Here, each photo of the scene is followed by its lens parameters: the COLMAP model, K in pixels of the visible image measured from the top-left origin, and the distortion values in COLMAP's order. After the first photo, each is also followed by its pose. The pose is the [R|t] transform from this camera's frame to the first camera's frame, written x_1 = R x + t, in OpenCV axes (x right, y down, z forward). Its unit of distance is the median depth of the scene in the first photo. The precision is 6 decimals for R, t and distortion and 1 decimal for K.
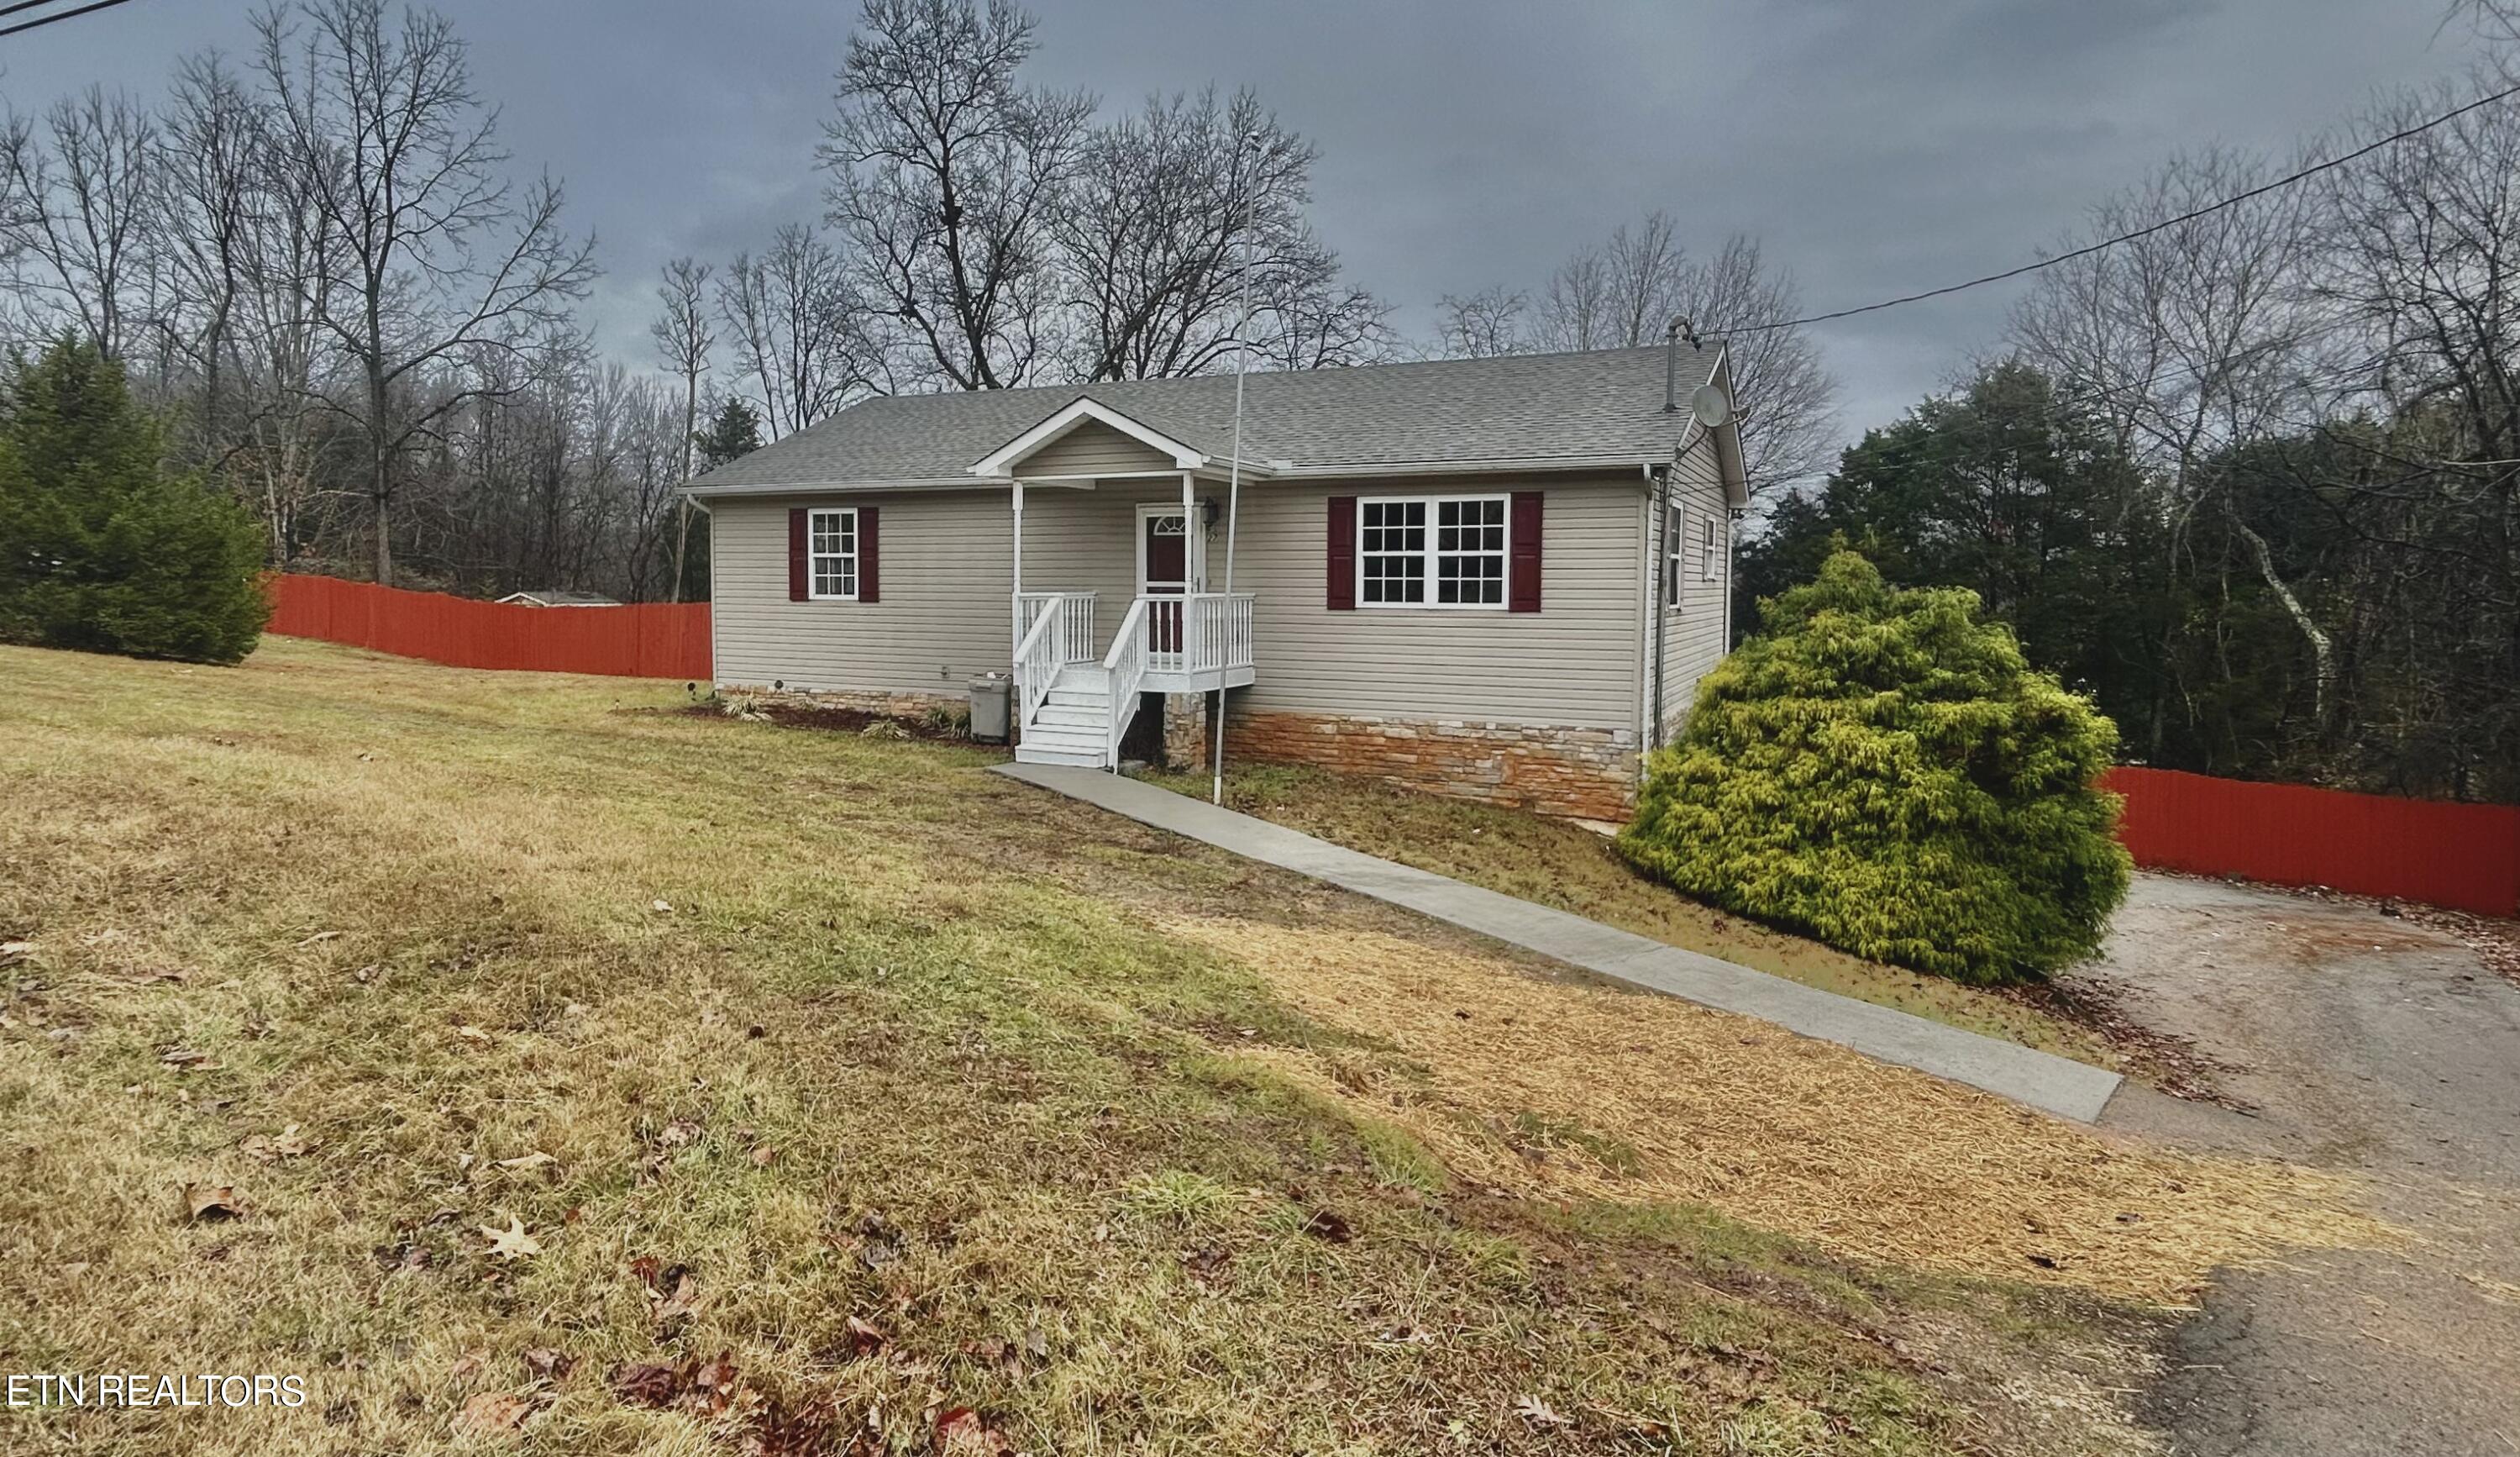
lens RADIAL K [[1409.6, 0, 1258.7], [0, 1409.6, 715.8], [0, 0, 1]] dist [-0.005193, -0.000223]
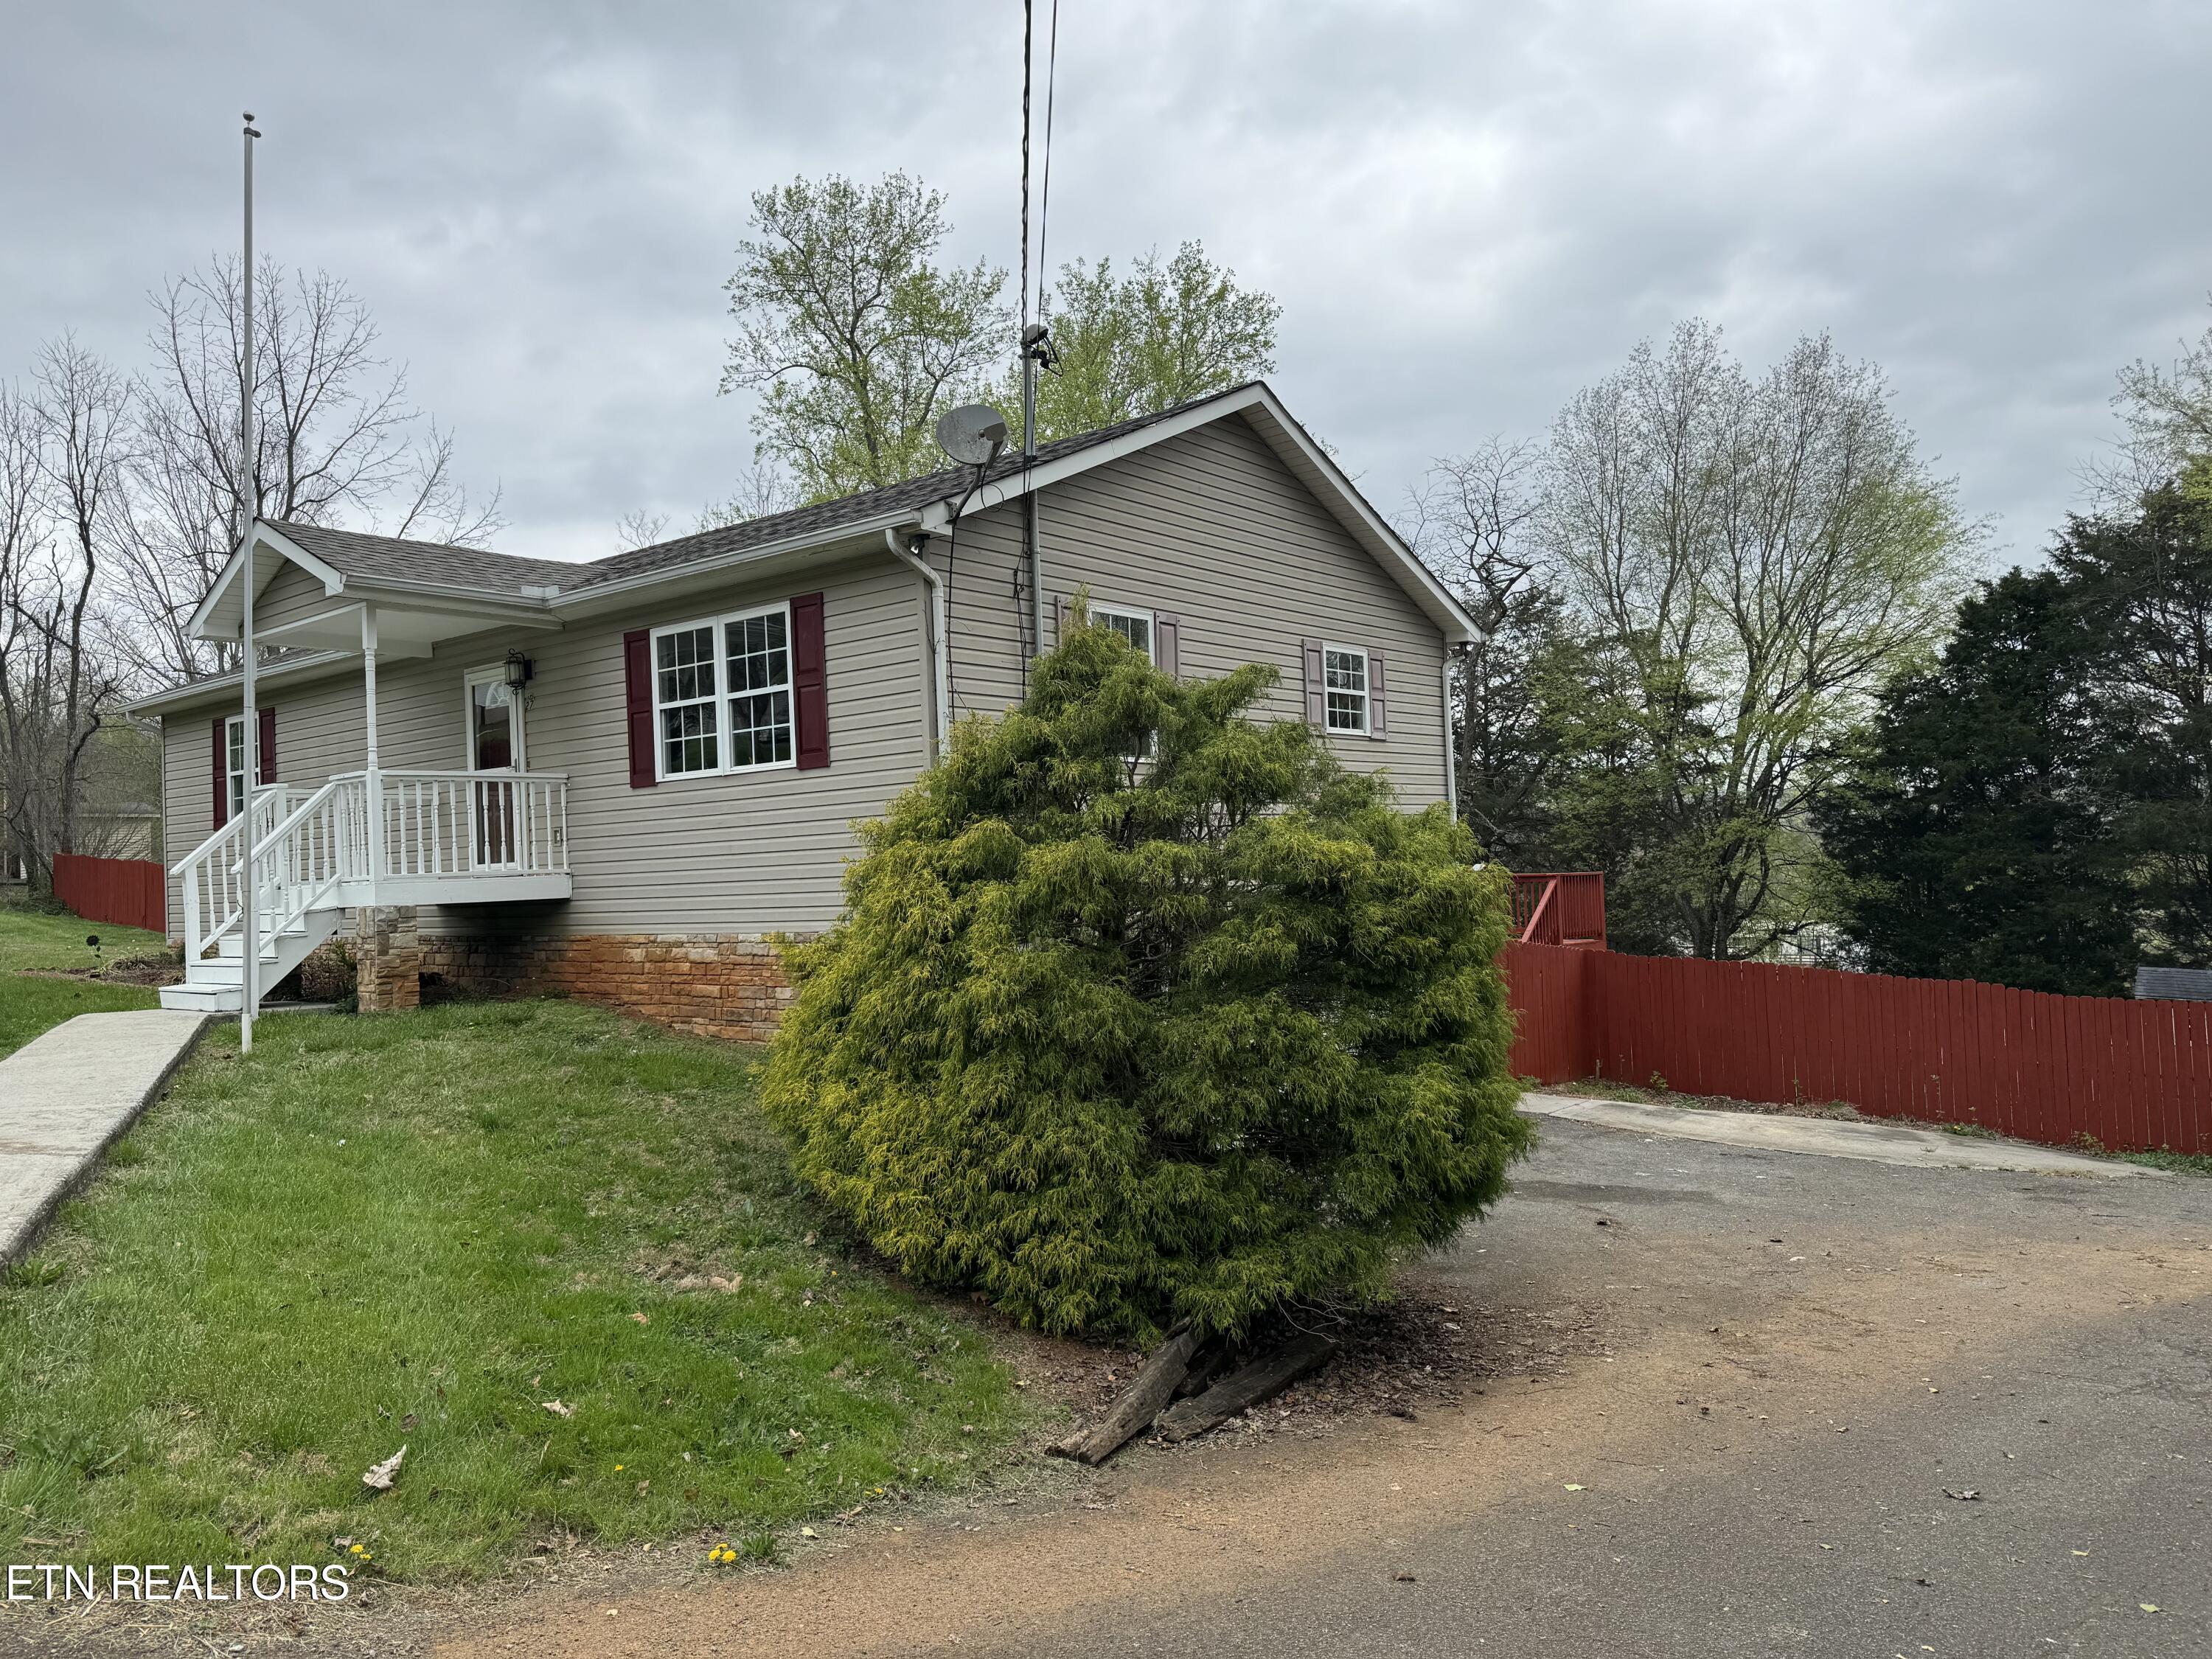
lens RADIAL K [[1633.7, 0, 1100.8], [0, 1633.7, 830.4], [0, 0, 1]] dist [0.011052, -0.006740]
pose [[0.975873, -0.050275, -0.212472, 0.468586], [0.026722, 0.993314, -0.112305, 0.047394], [0.216698, 0.103918, 0.970692, 0.247462]]
